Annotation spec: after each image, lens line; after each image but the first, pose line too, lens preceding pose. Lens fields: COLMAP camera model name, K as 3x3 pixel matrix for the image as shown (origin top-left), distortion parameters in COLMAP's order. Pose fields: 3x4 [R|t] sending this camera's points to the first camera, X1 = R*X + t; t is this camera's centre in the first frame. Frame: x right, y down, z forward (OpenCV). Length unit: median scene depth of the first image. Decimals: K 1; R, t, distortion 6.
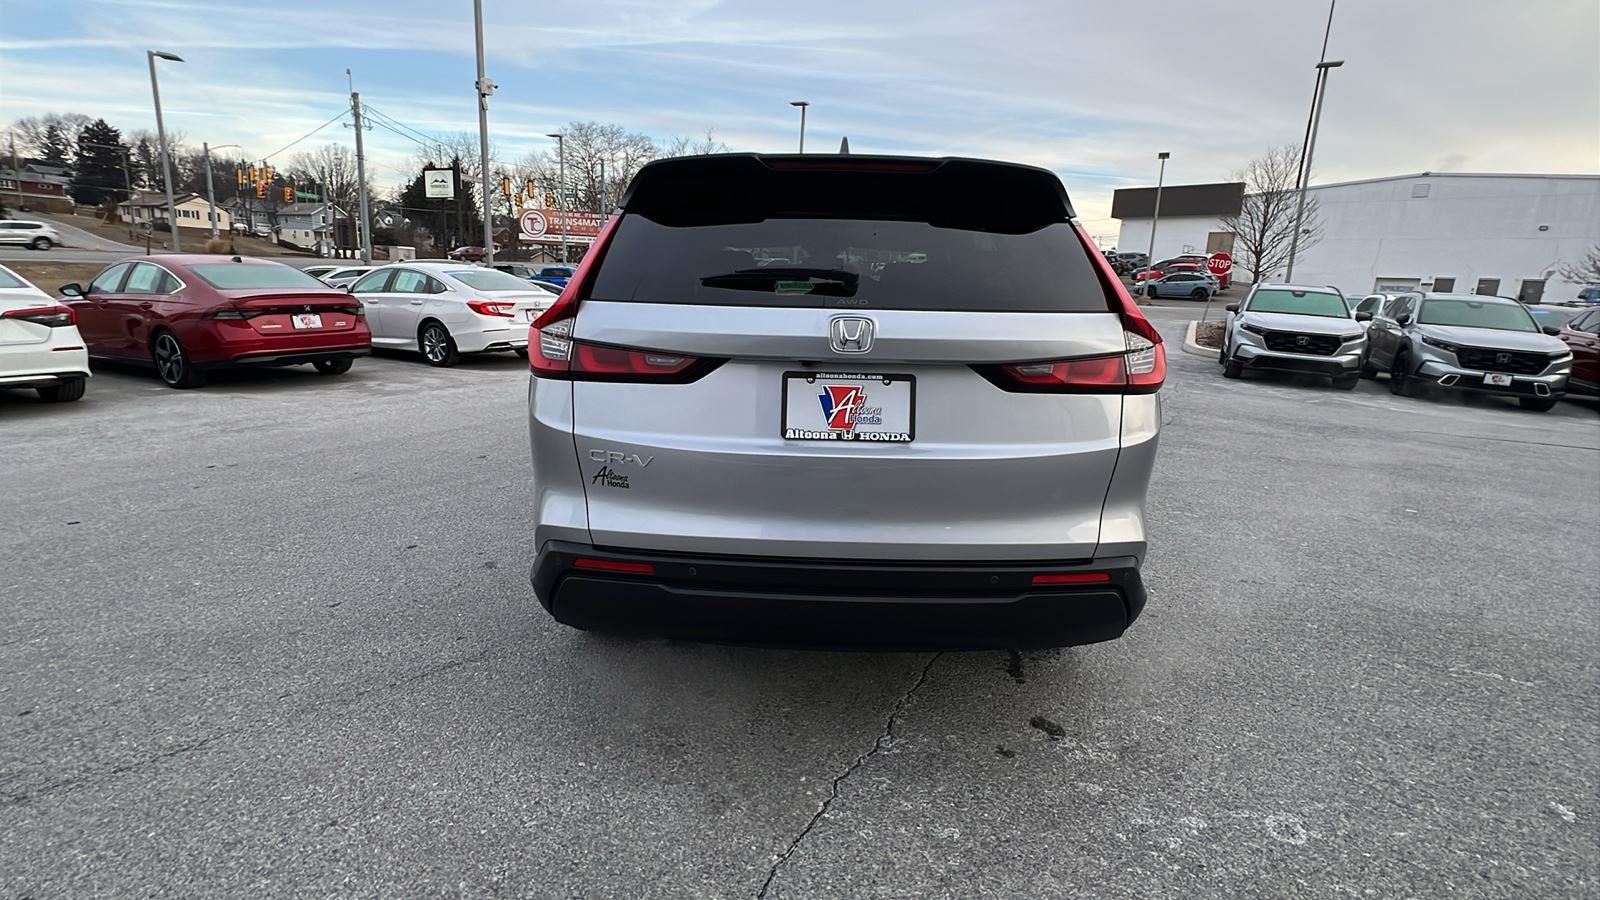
lens RADIAL K [[736.3, 0, 800.5], [0, 736.3, 442.6], [0, 0, 1]] dist [-0.001041, -0.000429]
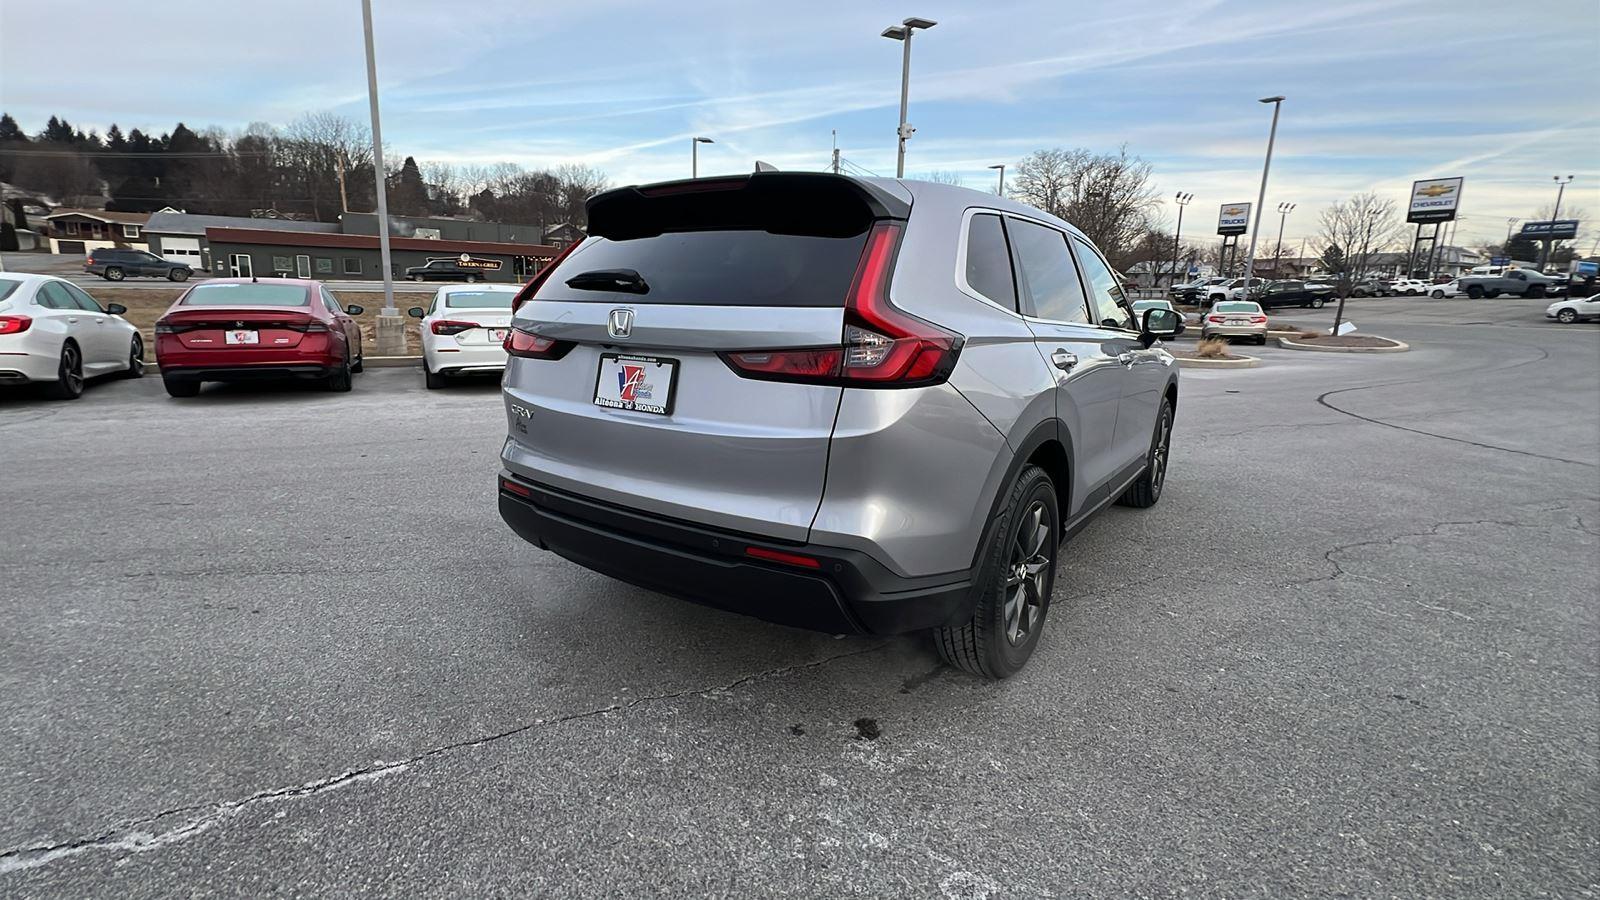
lens RADIAL K [[742.9, 0, 798.2], [0, 742.9, 445.7], [0, 0, 1]] dist [-0.000633, 0.000164]
pose [[0.825680, 0.098998, -0.555384, 0.852264], [-0.117692, 0.993048, 0.002041, 0.018166], [0.551725, 0.063679, 0.831591, 0.103083]]
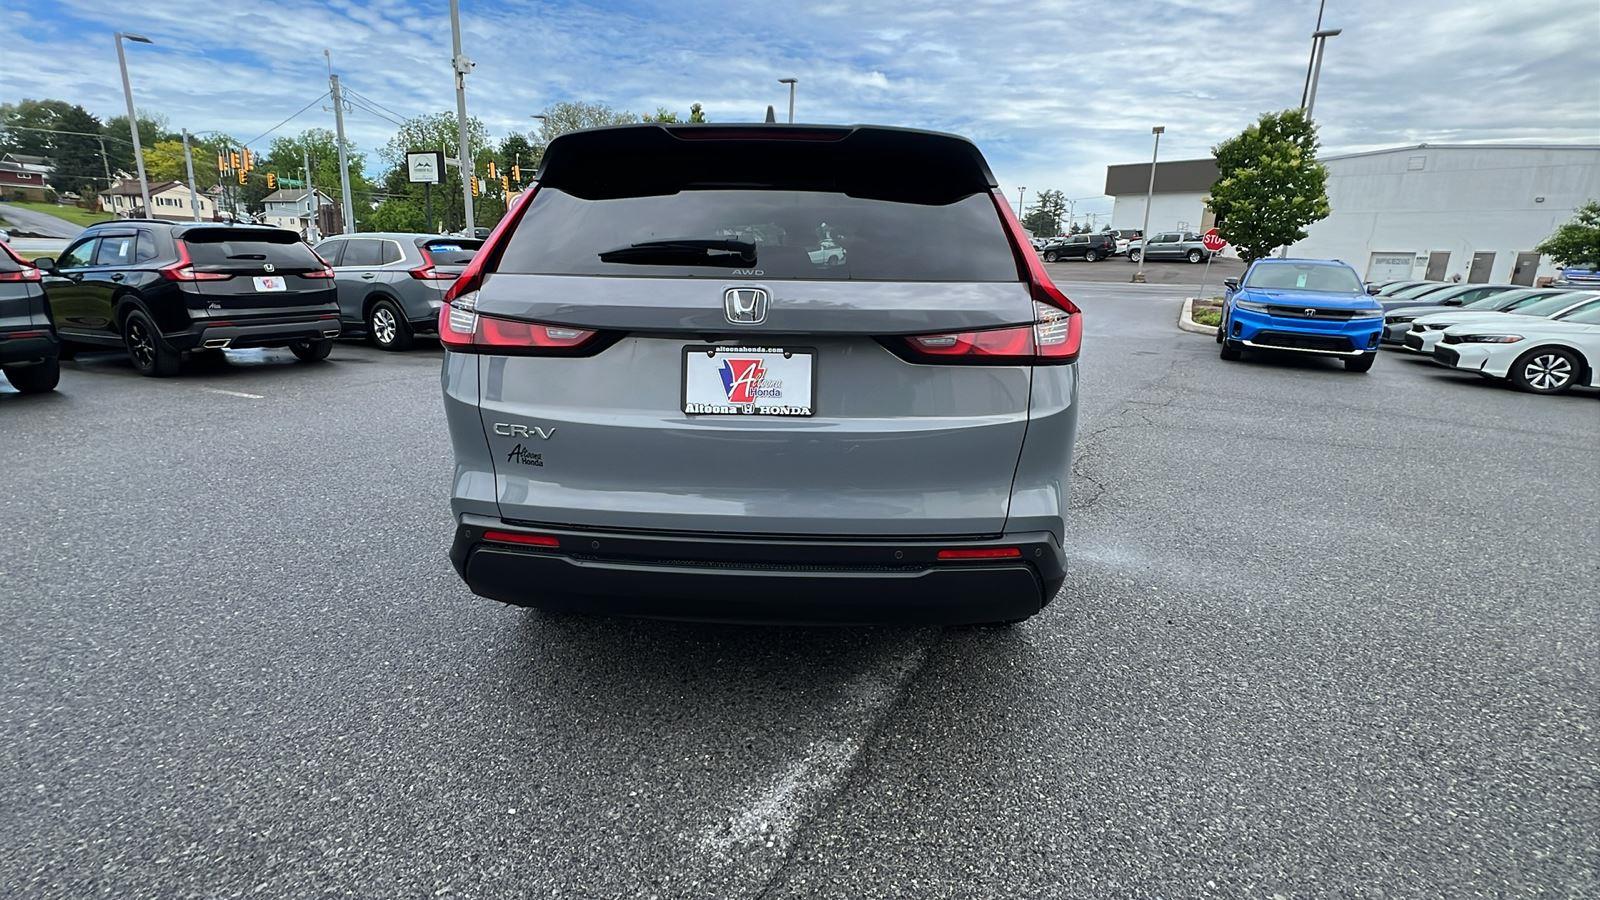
lens RADIAL K [[742.9, 0, 798.2], [0, 742.9, 445.7], [0, 0, 1]] dist [-0.000633, 0.000164]
pose [[0.999935, -0.011328, -0.001429, 0.112189], [0.011359, 0.999649, 0.023937, 0.013190], [0.001158, -0.023951, 0.999712, 0.006899]]
